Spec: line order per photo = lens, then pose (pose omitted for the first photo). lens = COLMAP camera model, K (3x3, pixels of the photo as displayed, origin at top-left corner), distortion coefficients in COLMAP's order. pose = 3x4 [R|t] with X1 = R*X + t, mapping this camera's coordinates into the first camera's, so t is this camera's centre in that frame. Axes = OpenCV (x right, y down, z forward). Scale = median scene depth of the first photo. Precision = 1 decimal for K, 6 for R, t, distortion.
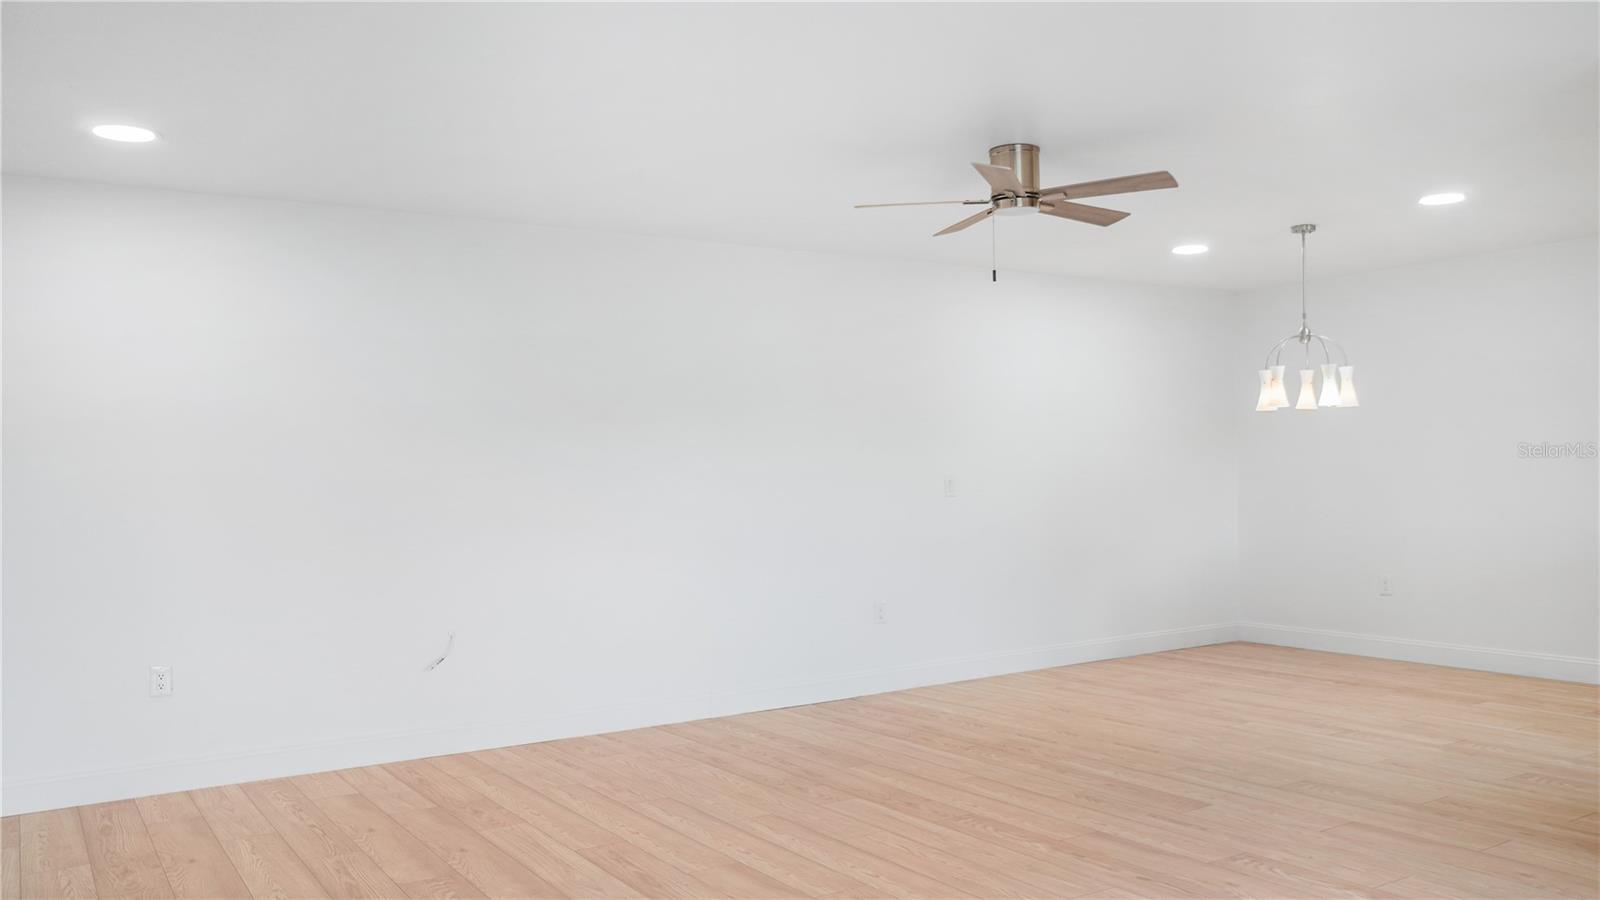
lens RADIAL K [[1235.8, 0, 793.4], [0, 1235.8, 458.5], [0, 0, 1]] dist [-0.027313, 0.007595]
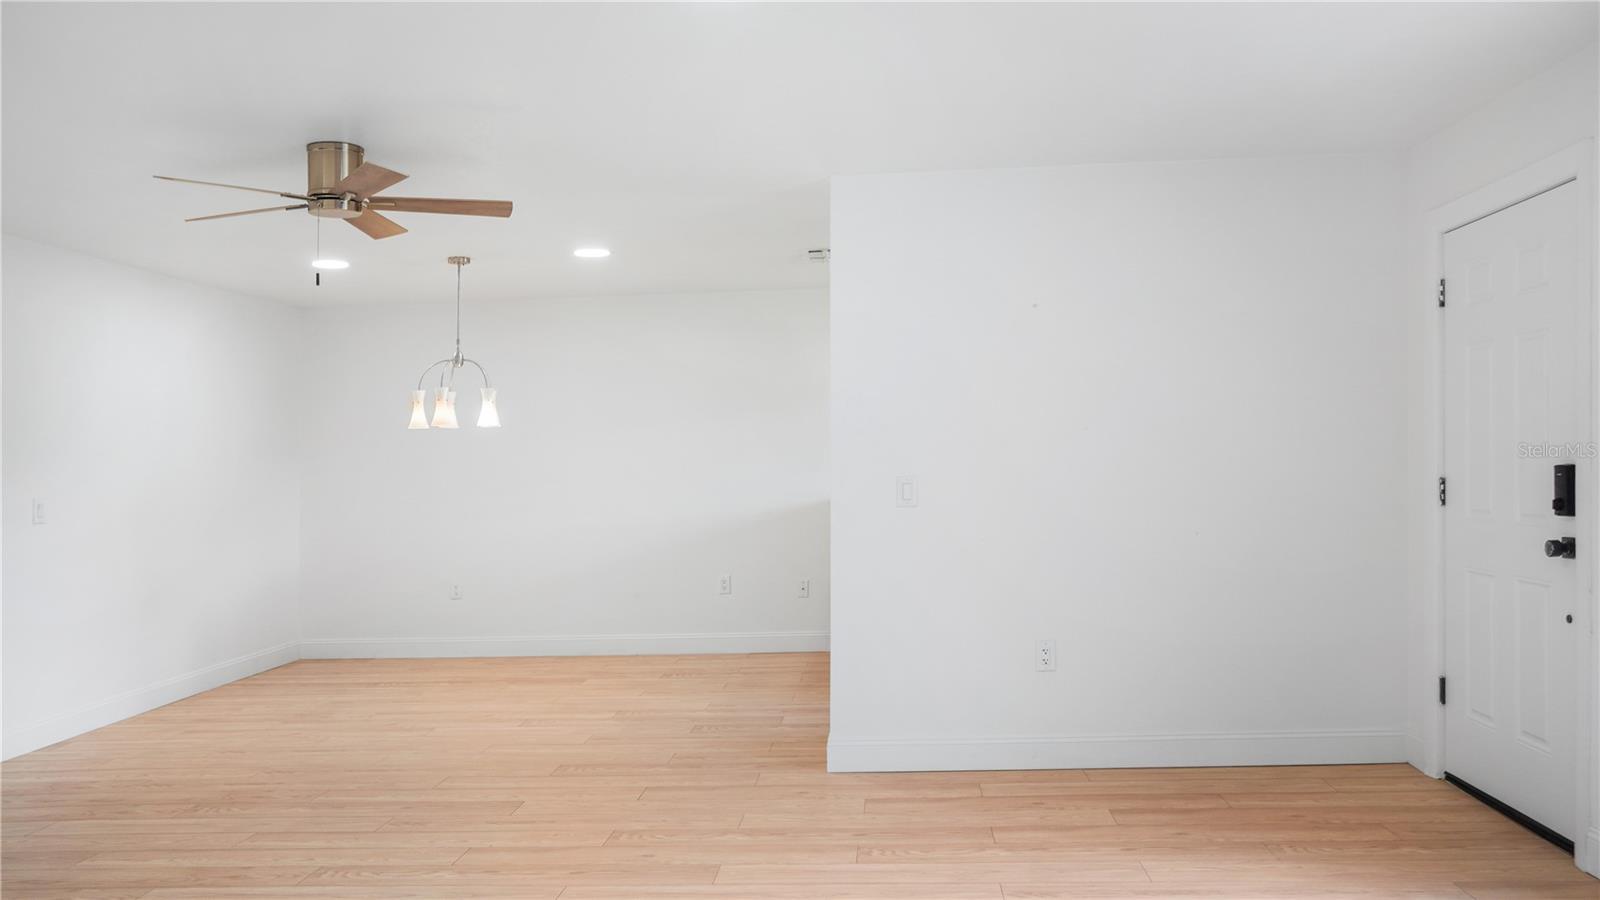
lens RADIAL K [[1235.8, 0, 793.4], [0, 1235.8, 458.5], [0, 0, 1]] dist [-0.027313, 0.007595]
pose [[0.606451, 0.002204, 0.795118, -0.261796], [0.007190, 0.999940, -0.008256, -0.003276], [-0.795088, 0.010723, 0.606399, 0.119149]]
